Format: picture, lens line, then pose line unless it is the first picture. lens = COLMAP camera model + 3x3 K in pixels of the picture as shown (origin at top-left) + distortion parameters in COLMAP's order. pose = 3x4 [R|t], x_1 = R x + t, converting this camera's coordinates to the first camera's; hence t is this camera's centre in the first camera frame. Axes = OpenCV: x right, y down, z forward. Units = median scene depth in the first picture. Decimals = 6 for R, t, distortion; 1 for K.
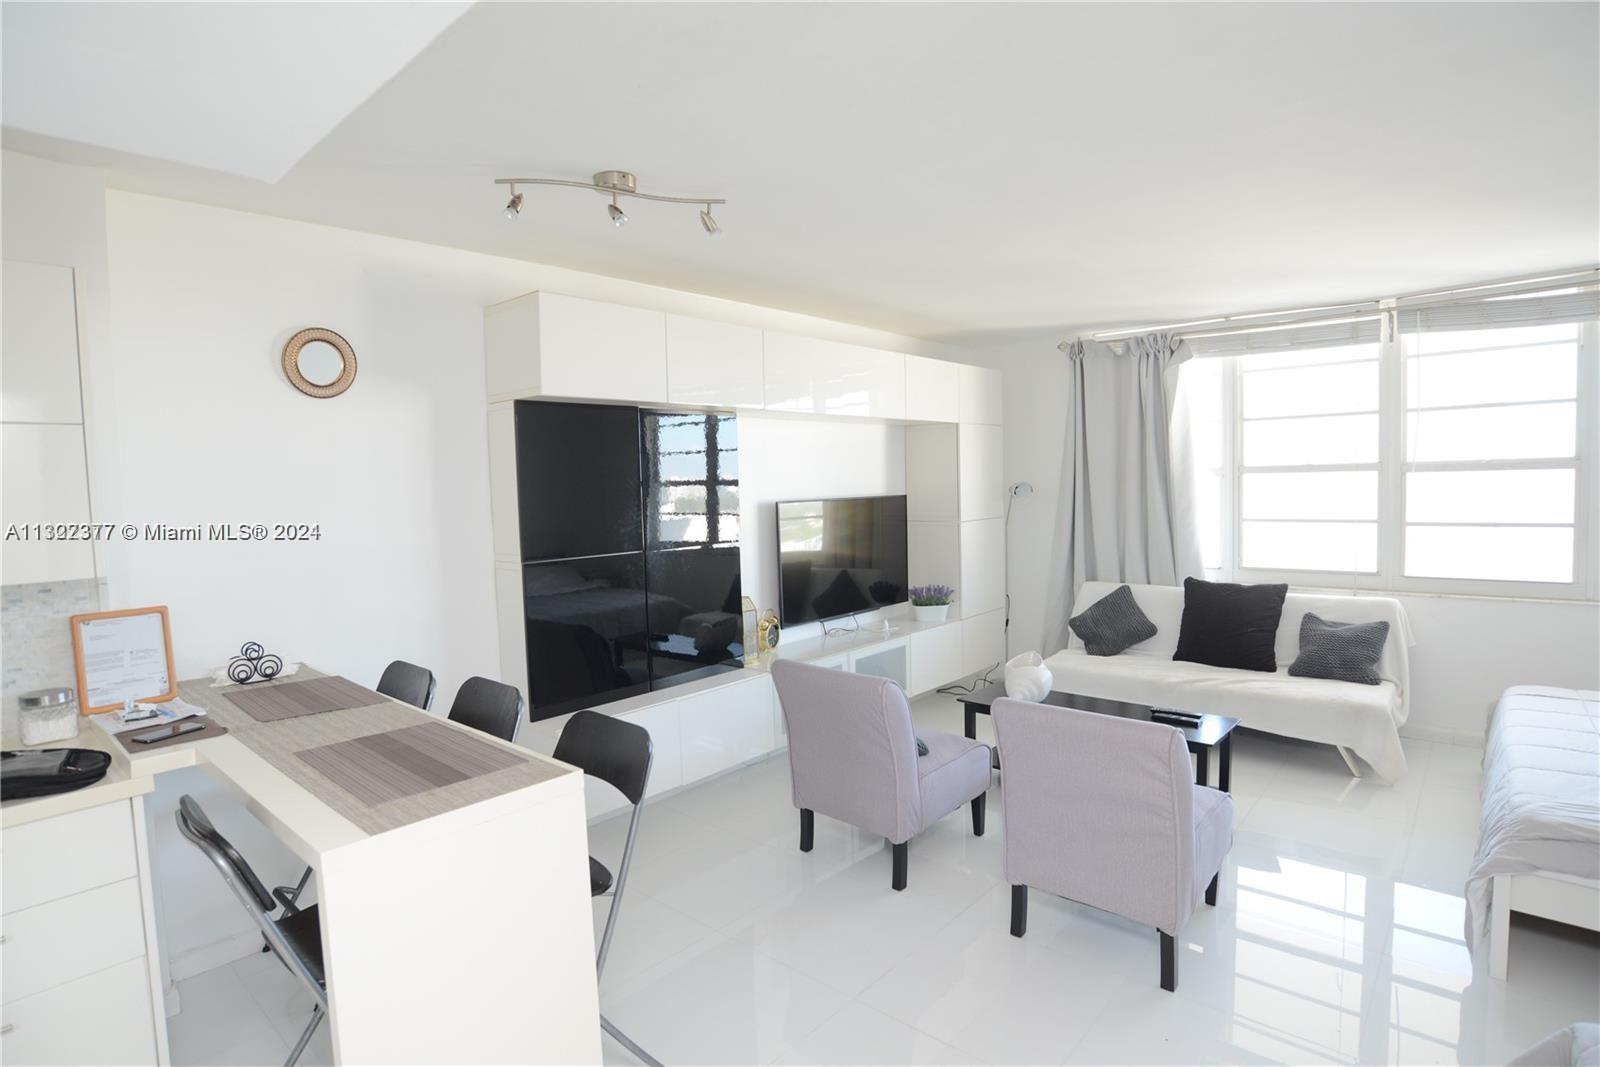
lens RADIAL K [[816.7, 0, 800.0], [0, 816.7, 533.5], [0, 0, 1]] dist [-0.068890, 0.021381]
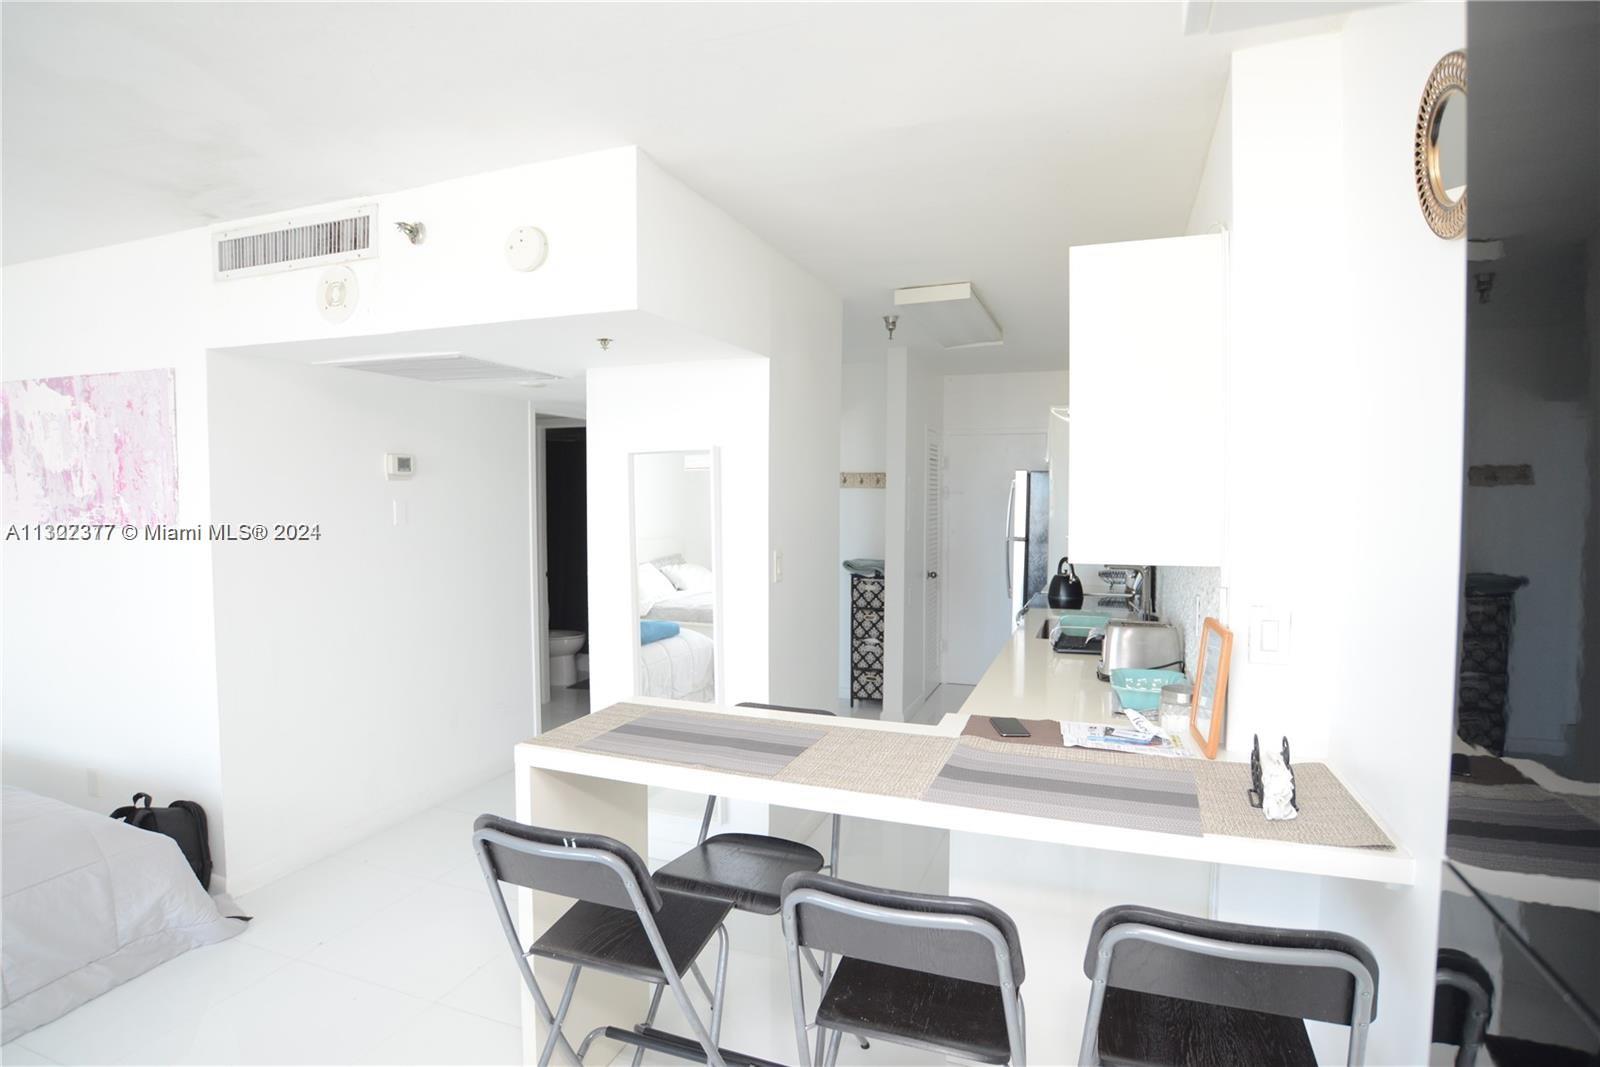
lens RADIAL K [[826.7, 0, 800.0], [0, 826.7, 533.5], [0, 0, 1]] dist [-0.070216, 0.023934]
pose [[-0.934748, 0.046275, -0.352284, -0.127179], [0.004462, 0.992933, 0.118590, -0.060147], [0.355283, 0.109280, -0.928349, 1.060587]]
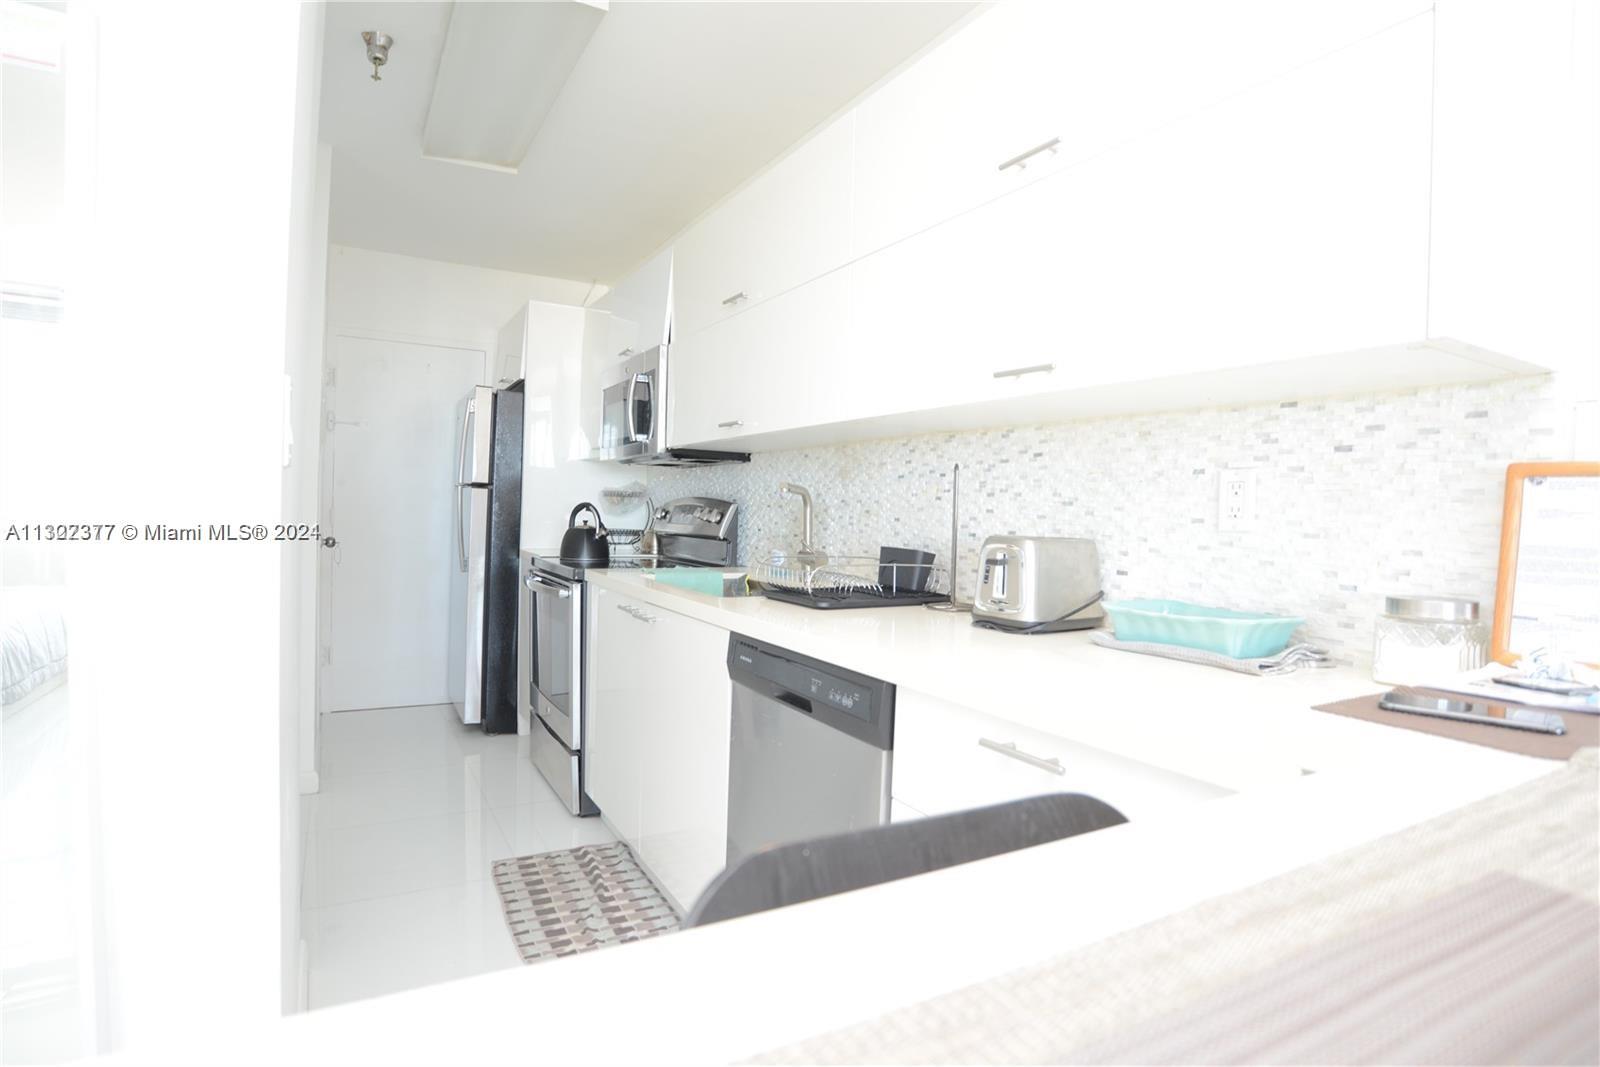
lens RADIAL K [[816.7, 0, 800.0], [0, 816.7, 533.5], [0, 0, 1]] dist [-0.068890, 0.021381]
pose [[-0.323692, 0.042483, -0.945208, -0.197787], [-0.083245, 0.993839, 0.073177, 0.096528], [0.942493, 0.102371, -0.318161, 0.468546]]
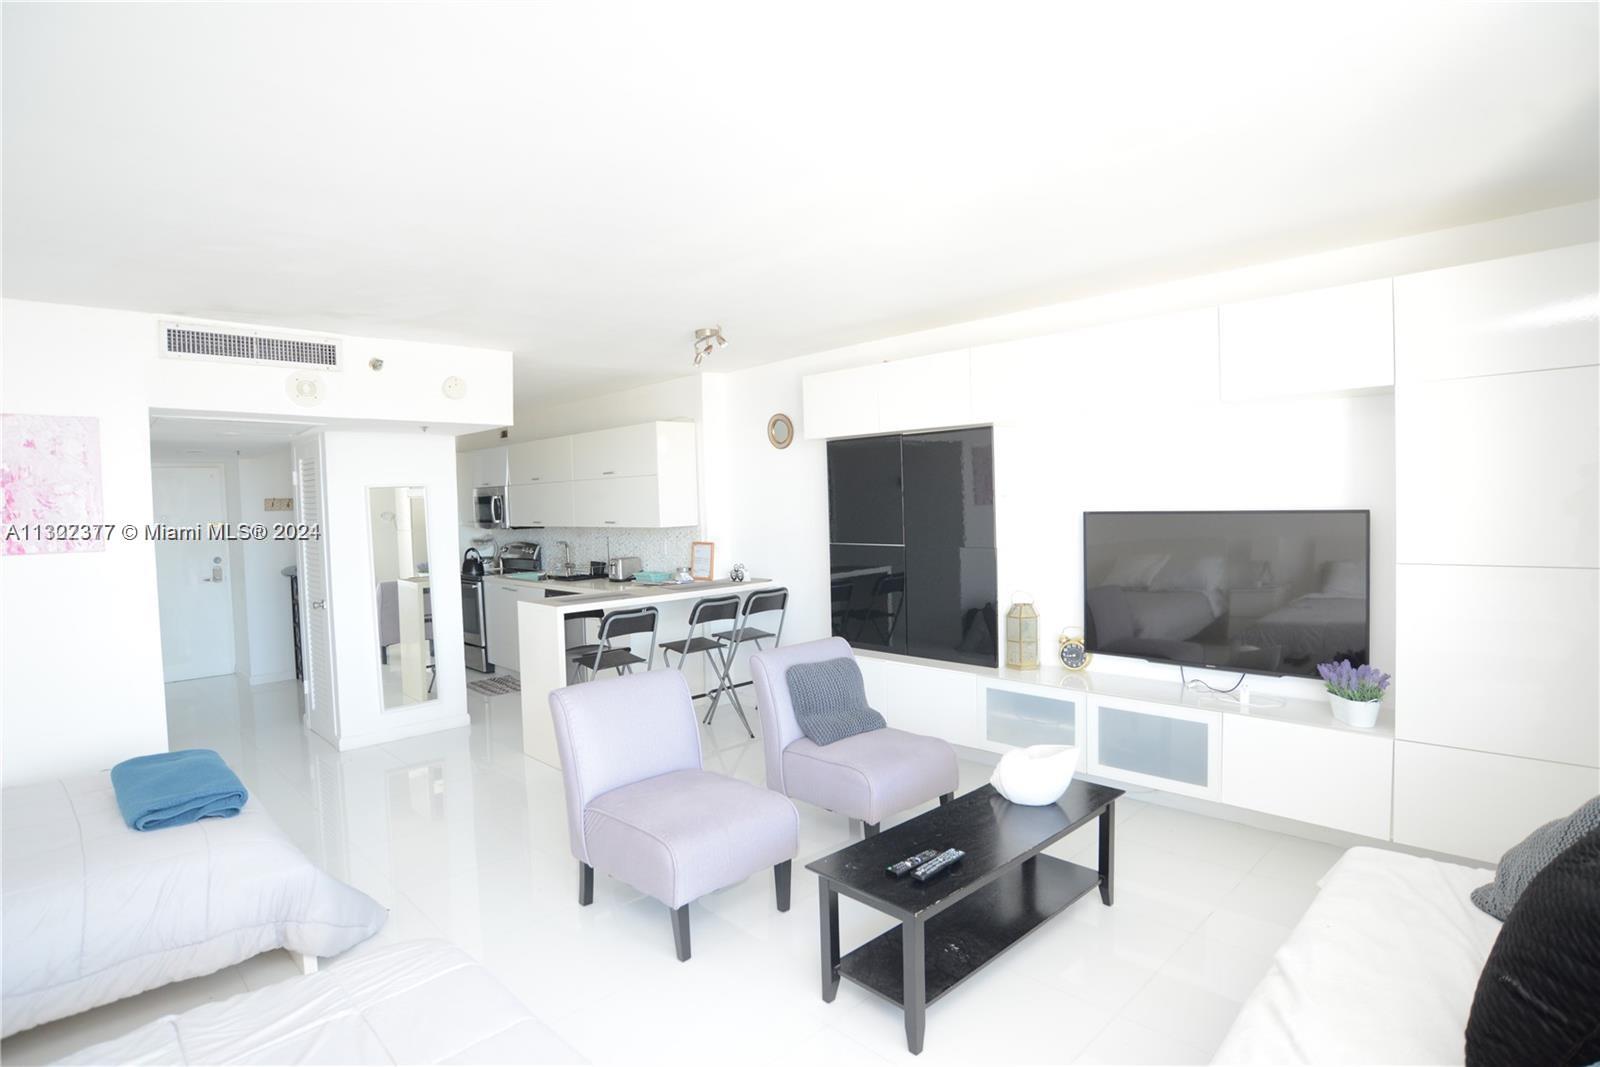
lens RADIAL K [[826.7, 0, 800.0], [0, 826.7, 533.5], [0, 0, 1]] dist [-0.070216, 0.023934]
pose [[-0.074634, 0.071921, -0.994614, 1.210837], [-0.033562, 0.996650, 0.074587, -0.096007], [0.996646, 0.038948, -0.071970, 1.005635]]
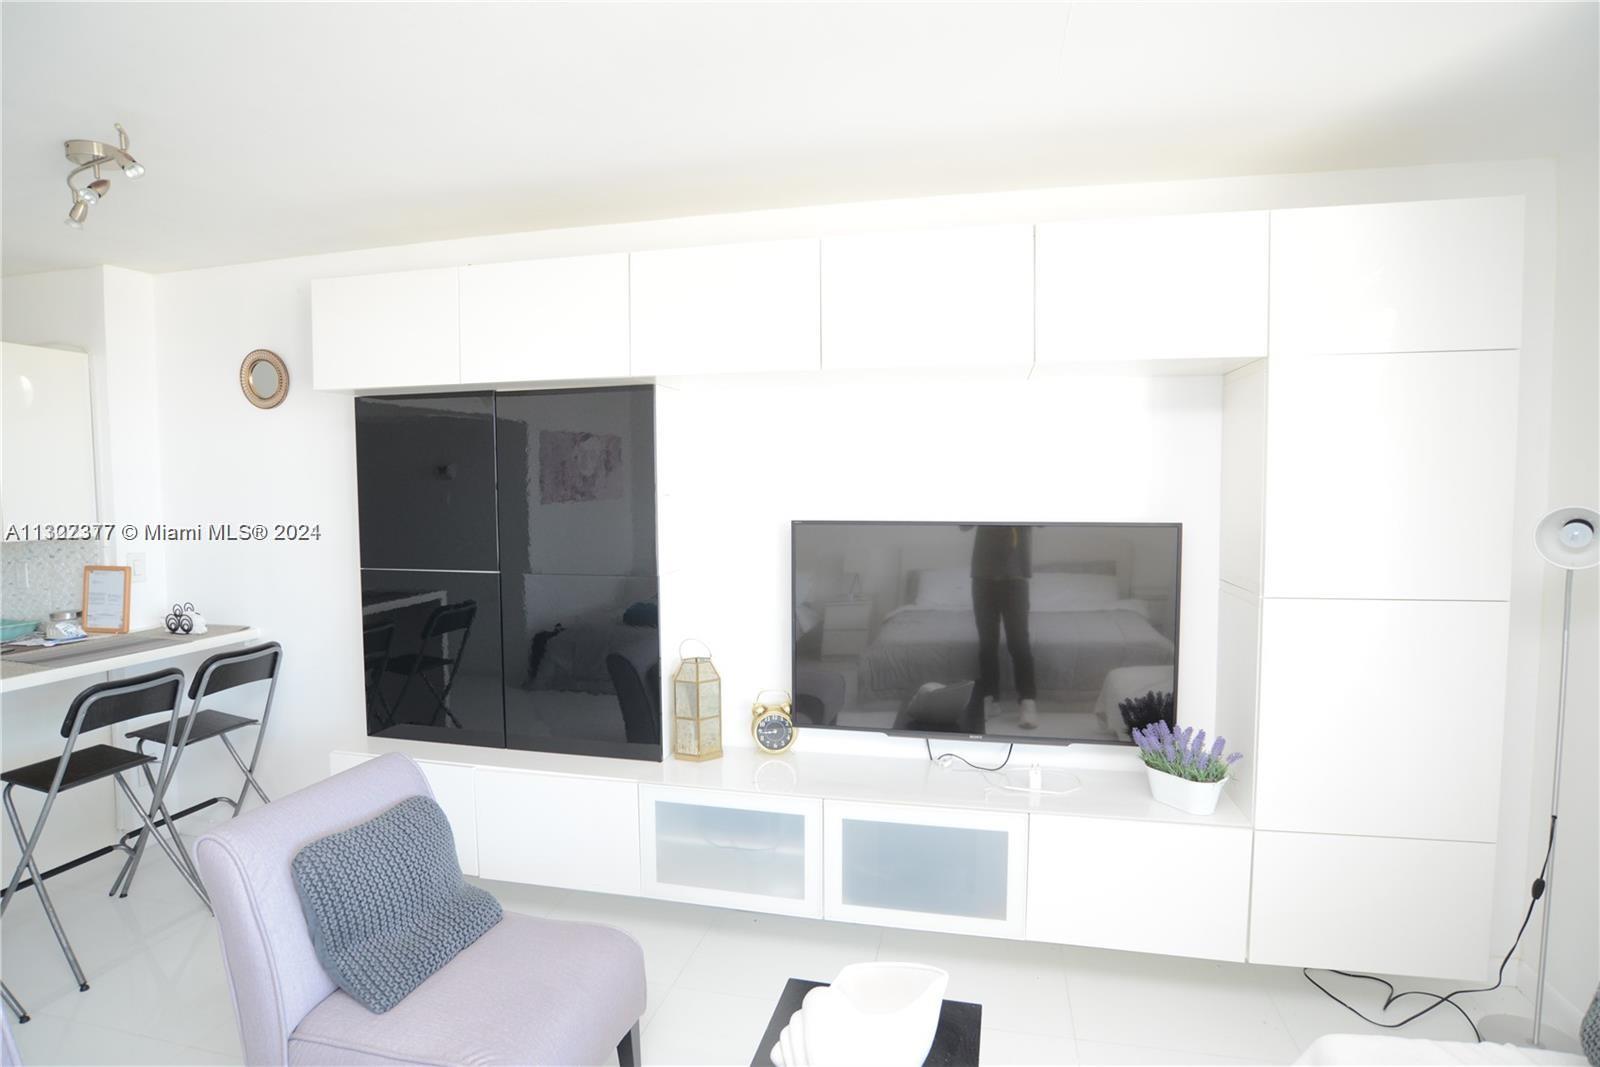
lens RADIAL K [[826.7, 0, 800.0], [0, 826.7, 533.5], [0, 0, 1]] dist [-0.070216, 0.023934]
pose [[0.472810, 0.074513, -0.878008, 0.698321], [-0.065024, 0.996652, 0.049566, -0.080353], [0.878762, 0.033656, 0.476072, 0.949485]]
